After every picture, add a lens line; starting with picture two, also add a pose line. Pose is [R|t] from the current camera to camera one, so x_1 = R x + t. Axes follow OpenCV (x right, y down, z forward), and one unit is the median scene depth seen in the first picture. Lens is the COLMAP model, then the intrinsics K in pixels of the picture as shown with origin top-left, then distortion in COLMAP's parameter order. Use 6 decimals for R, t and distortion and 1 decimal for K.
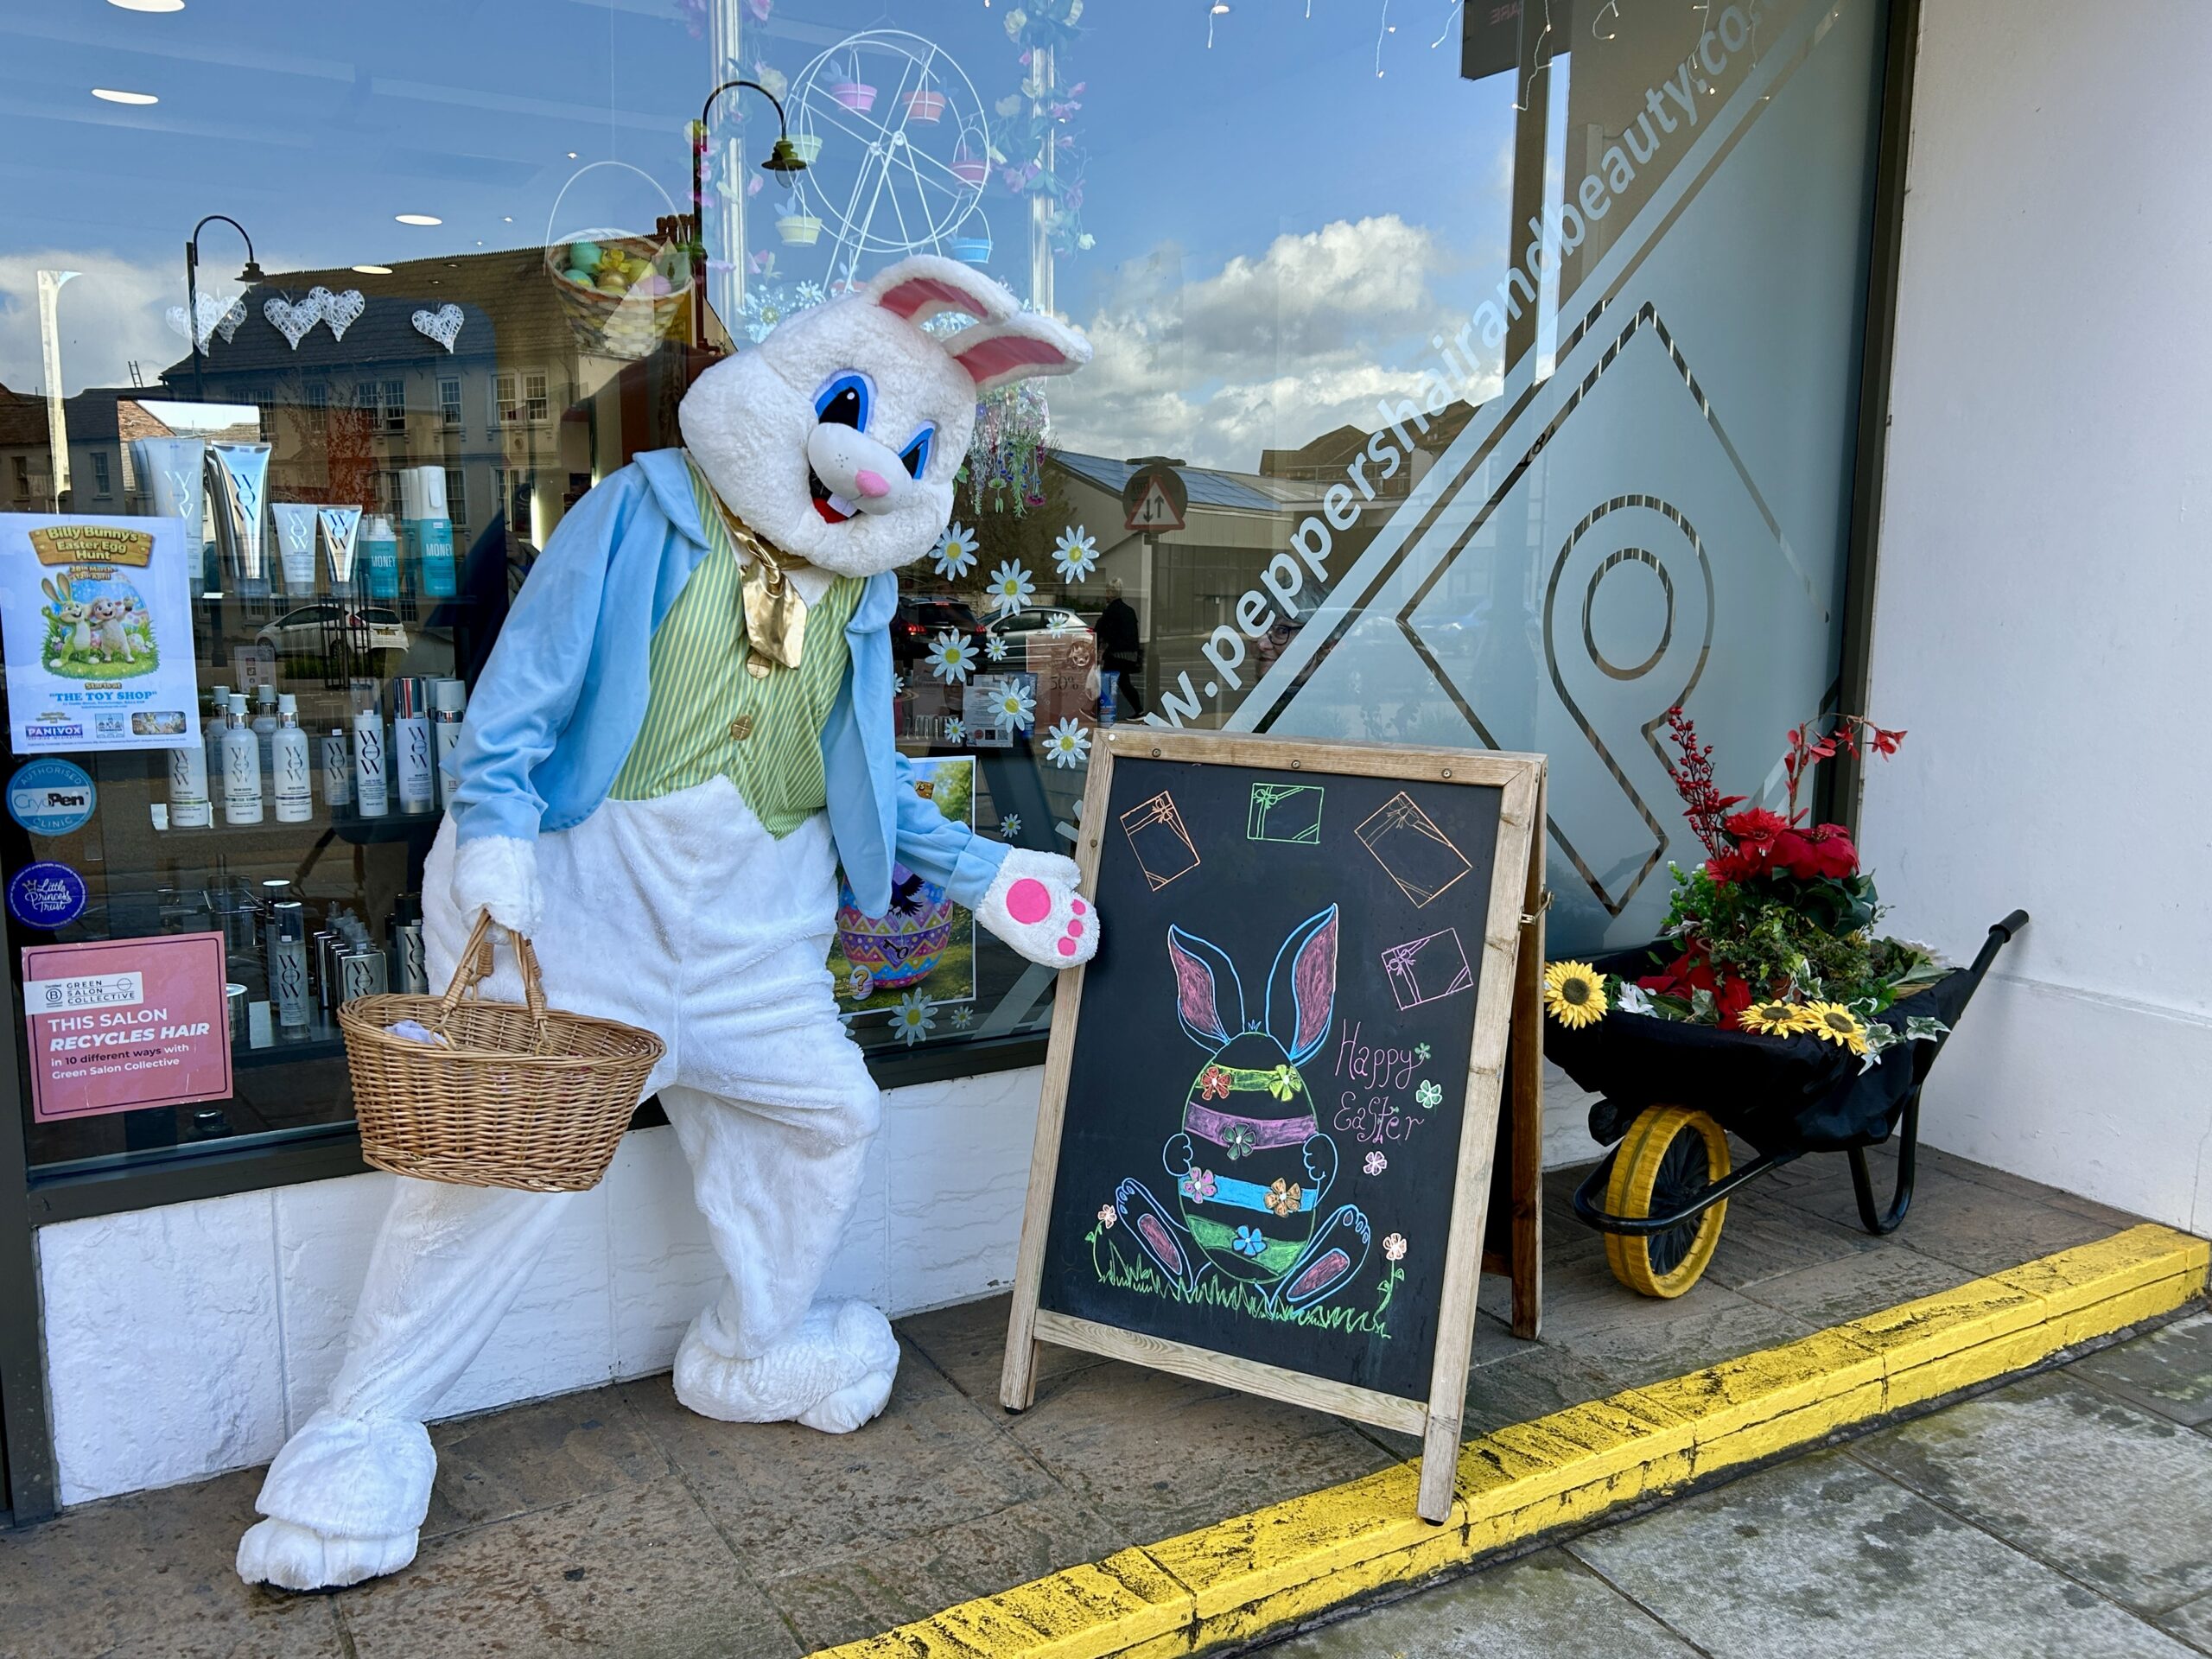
lens RADIAL K [[1769.7, 0, 1110.5], [0, 1769.7, 848.4], [0, 0, 1]] dist [0.063920, -0.080861]
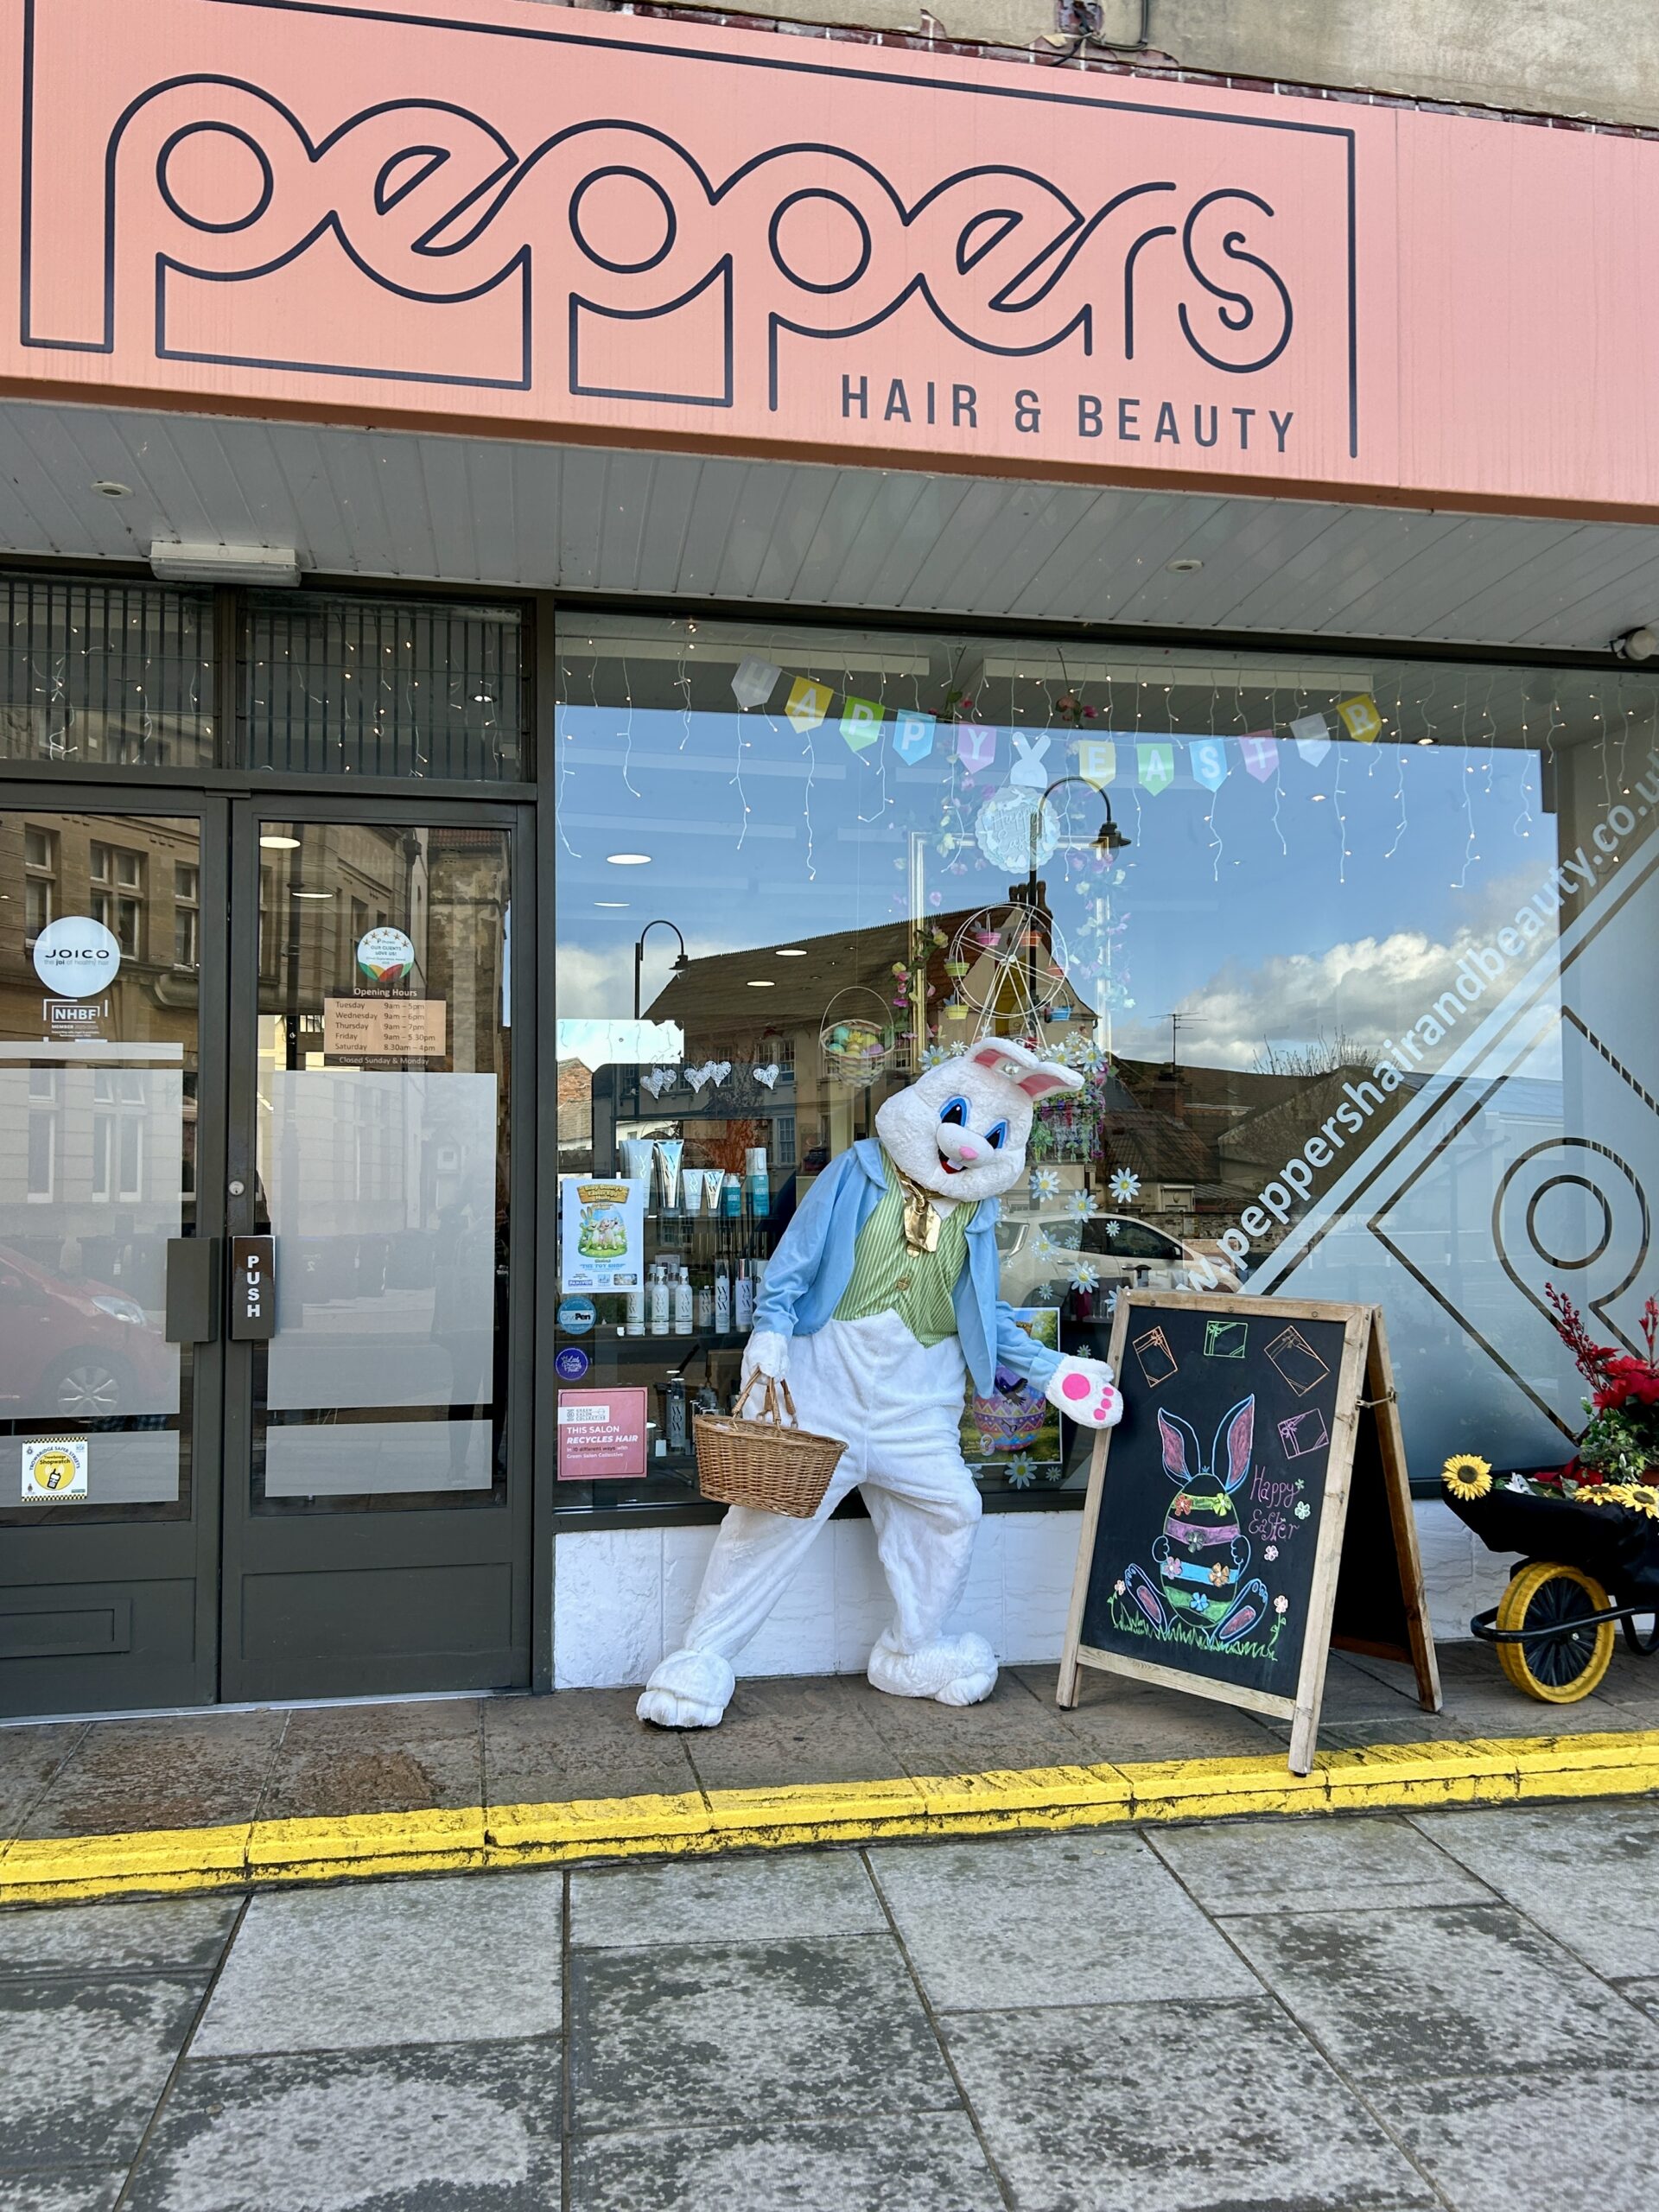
lens RADIAL K [[1801.0, 0, 829.5], [0, 1801.0, 1106.0], [0, 0, 1]] dist [0.002003, -0.052271]
pose [[0.938483, -0.030945, -0.343935, 0.347502], [-0.039172, 0.980008, -0.195061, 0.112187], [0.343096, 0.196535, 0.918509, -0.736898]]
